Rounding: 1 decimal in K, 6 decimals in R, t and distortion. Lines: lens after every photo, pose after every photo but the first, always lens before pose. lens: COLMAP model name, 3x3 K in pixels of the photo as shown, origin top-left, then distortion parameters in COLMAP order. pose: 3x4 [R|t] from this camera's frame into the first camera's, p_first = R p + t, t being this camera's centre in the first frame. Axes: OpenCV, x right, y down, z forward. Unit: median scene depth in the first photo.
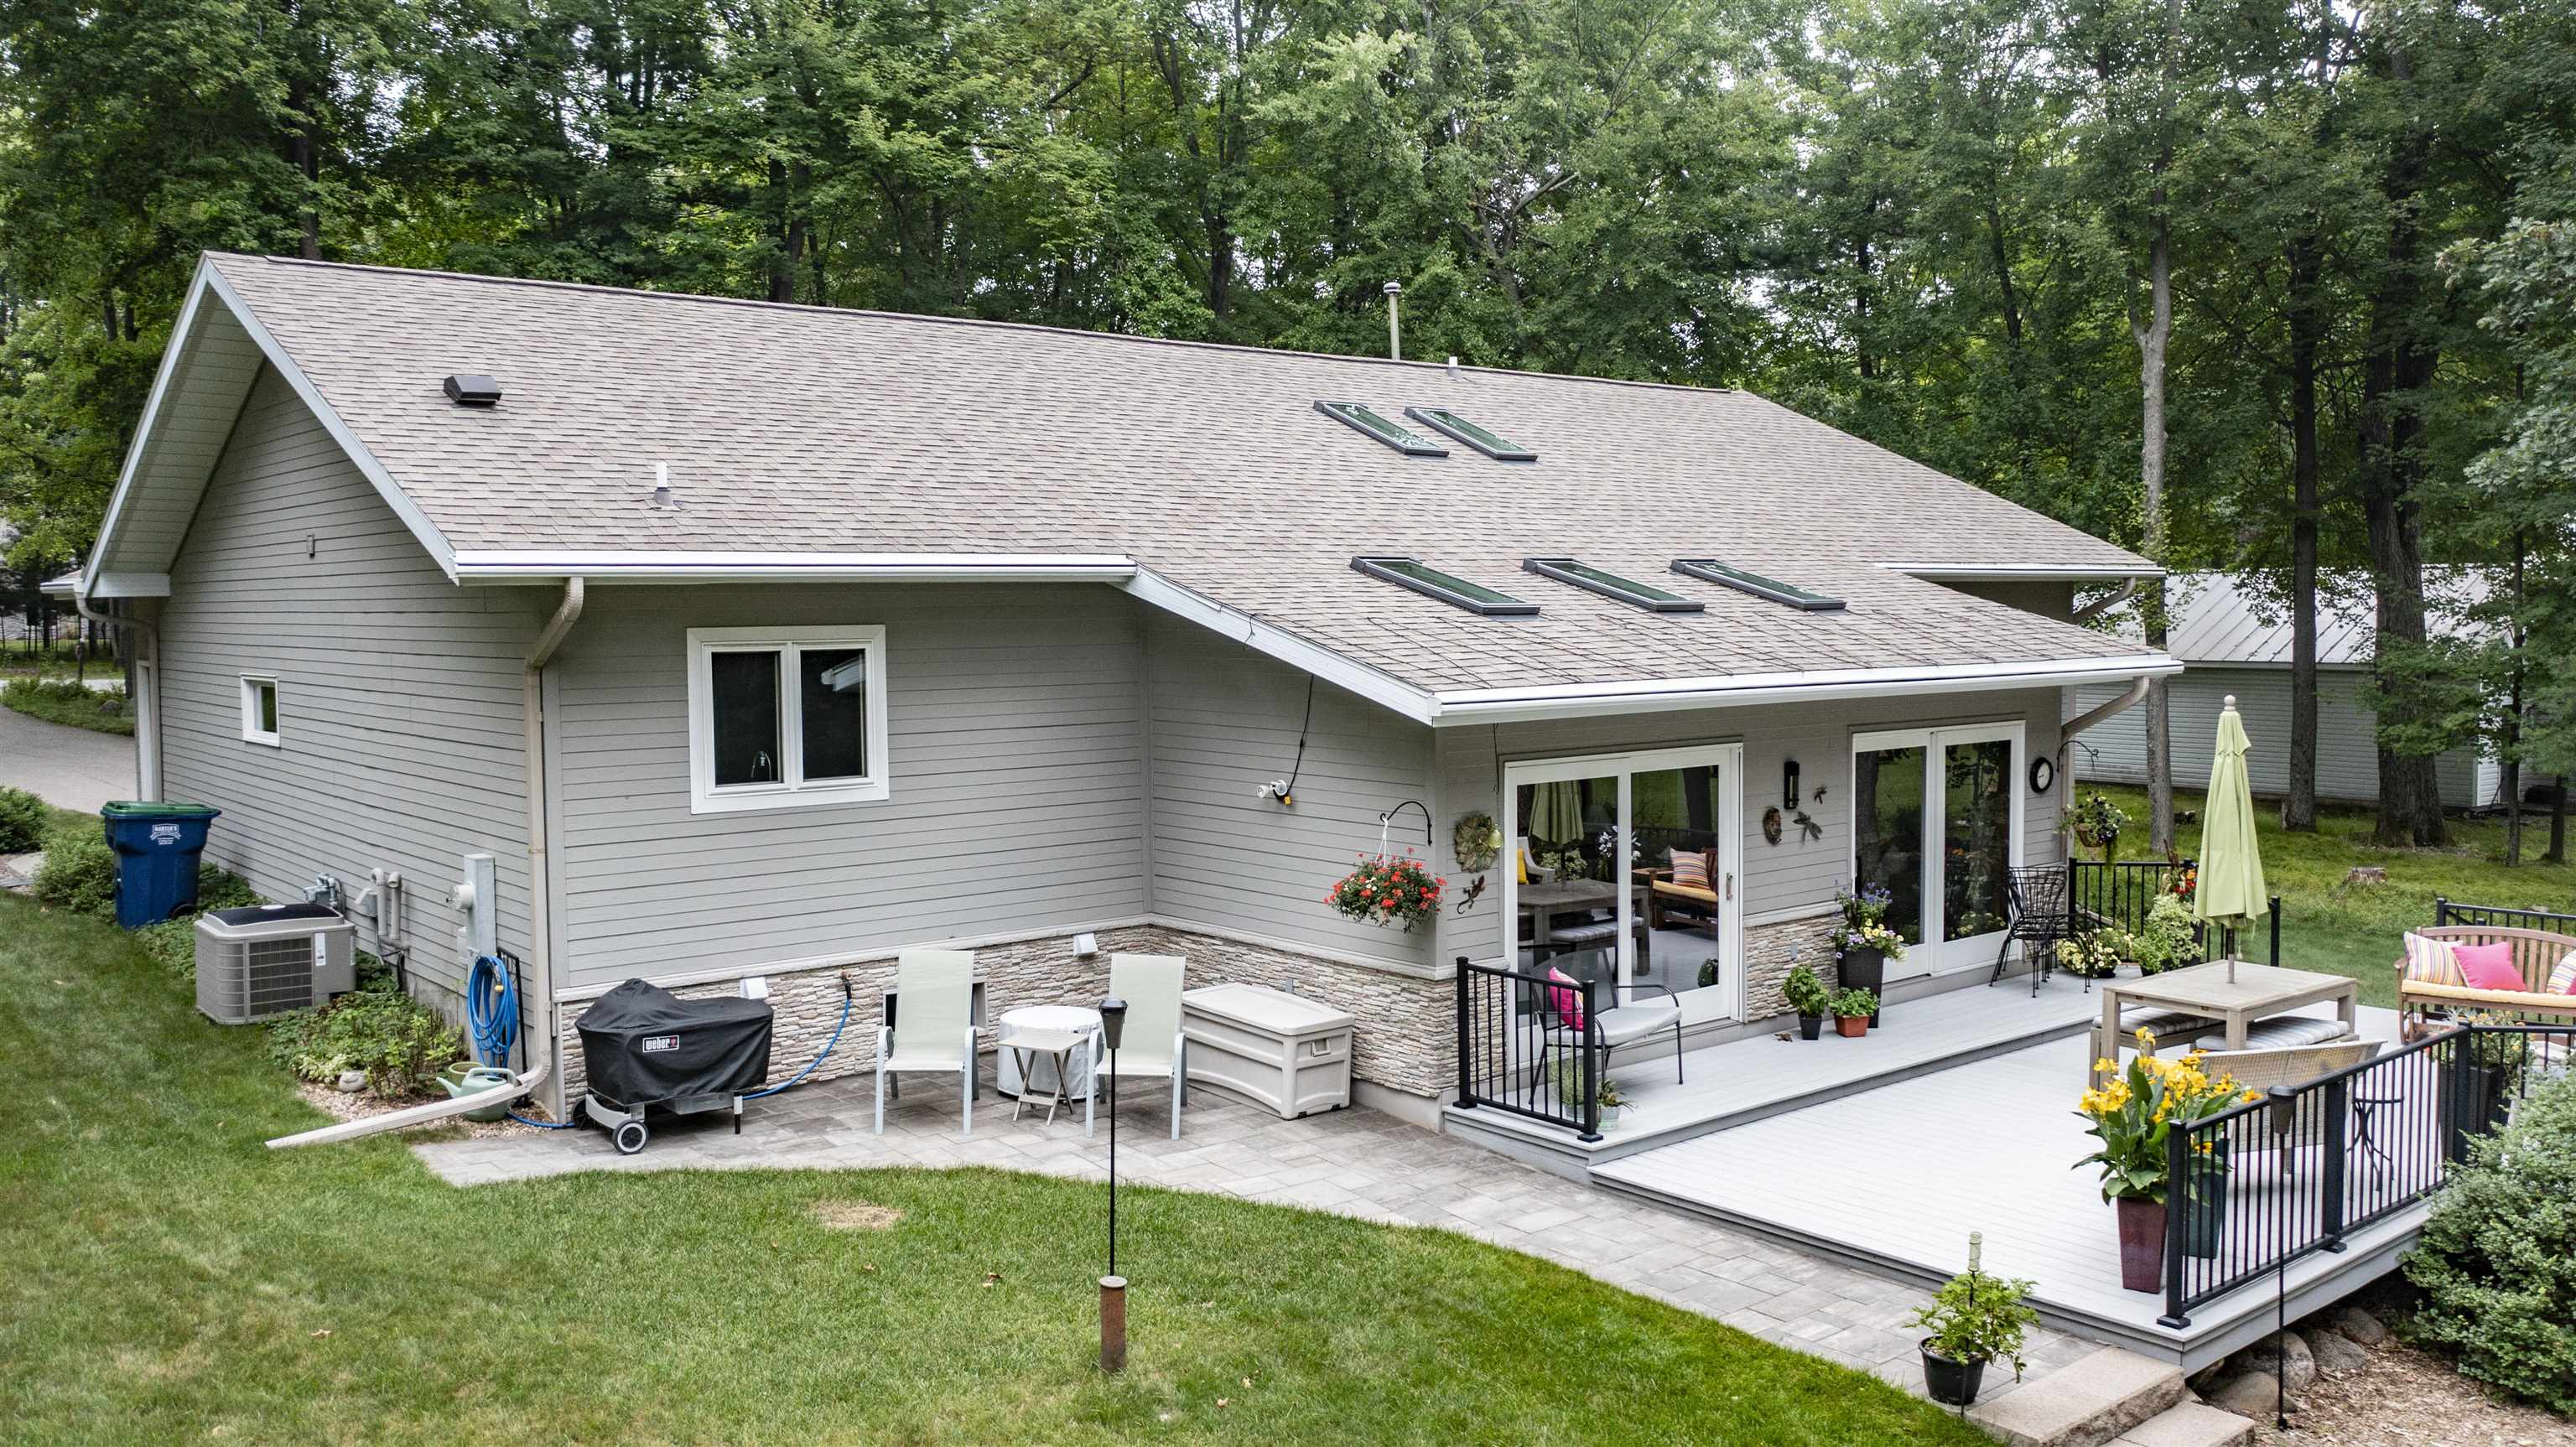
lens RADIAL K [[2009.9, 0, 1288.0], [0, 2009.9, 723.5], [0, 0, 1]] dist [-0.018231, 0.005851]
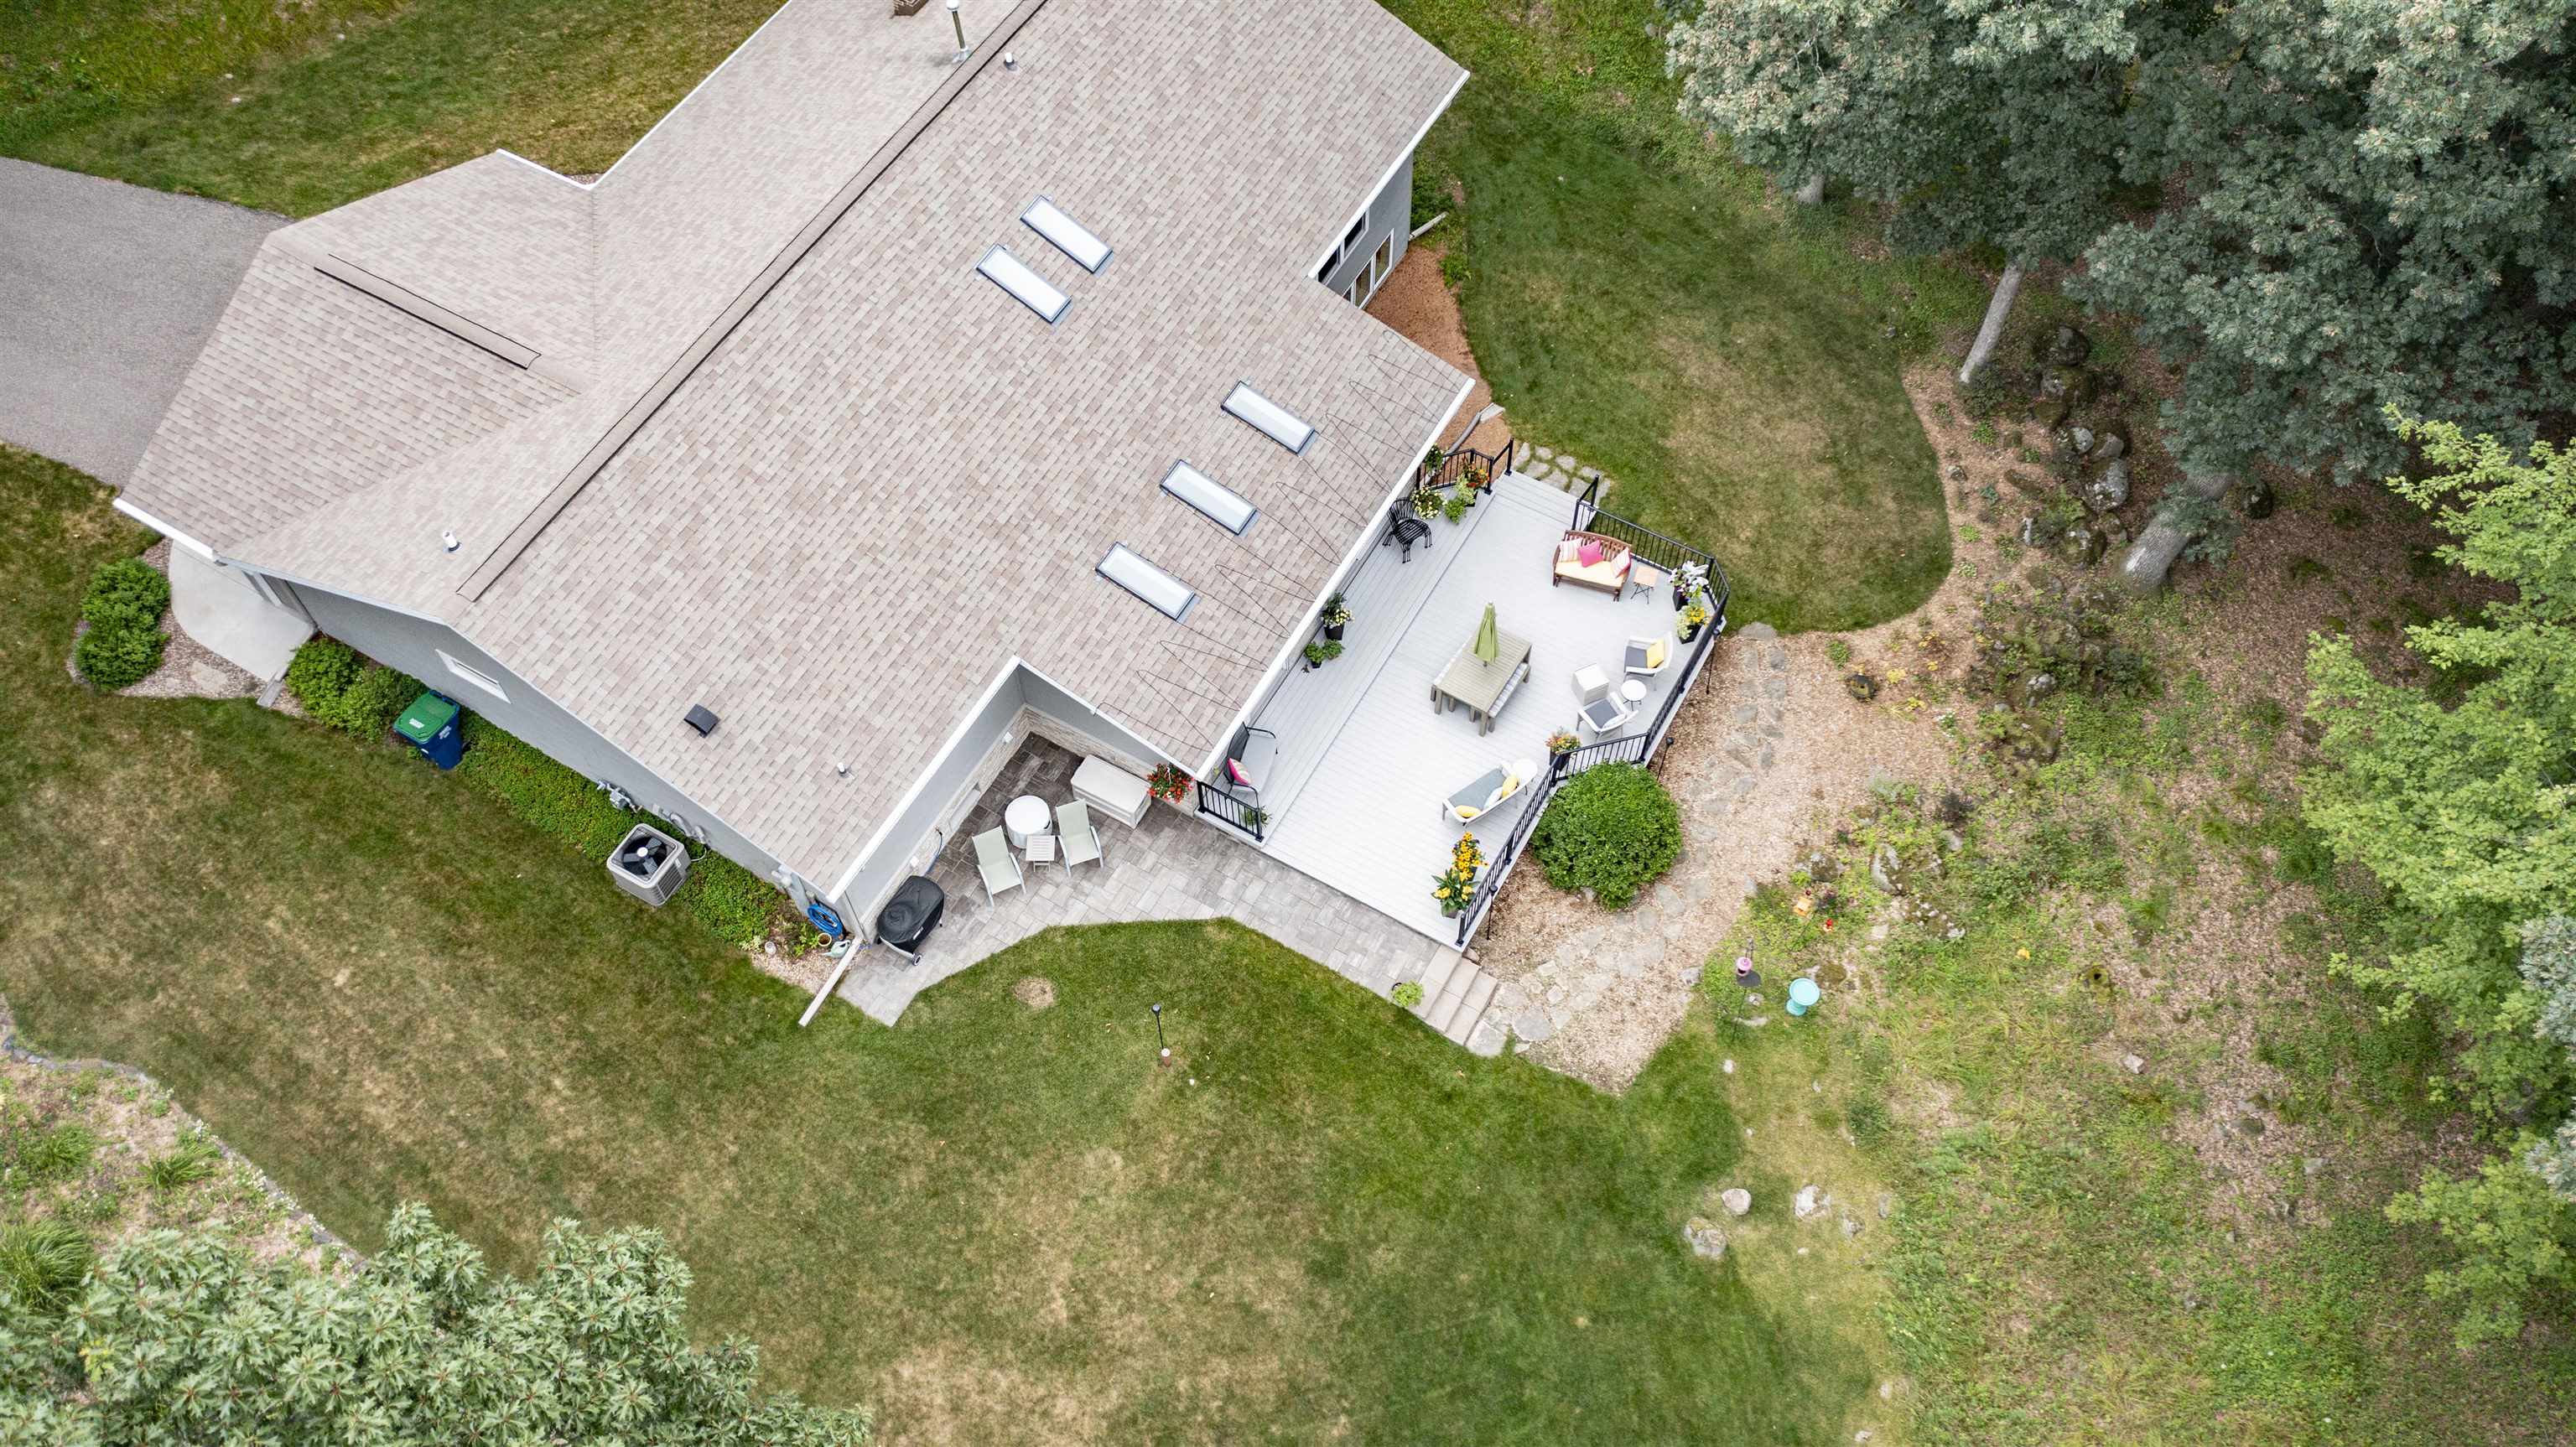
lens RADIAL K [[2009.9, 0, 1288.0], [0, 2009.9, 723.5], [0, 0, 1]] dist [-0.018231, 0.005851]
pose [[0.935455, -0.301290, 0.184791, -0.229345], [0.018081, 0.562936, 0.826303, -1.831716], [-0.352982, -0.769628, 0.532049, -0.283718]]
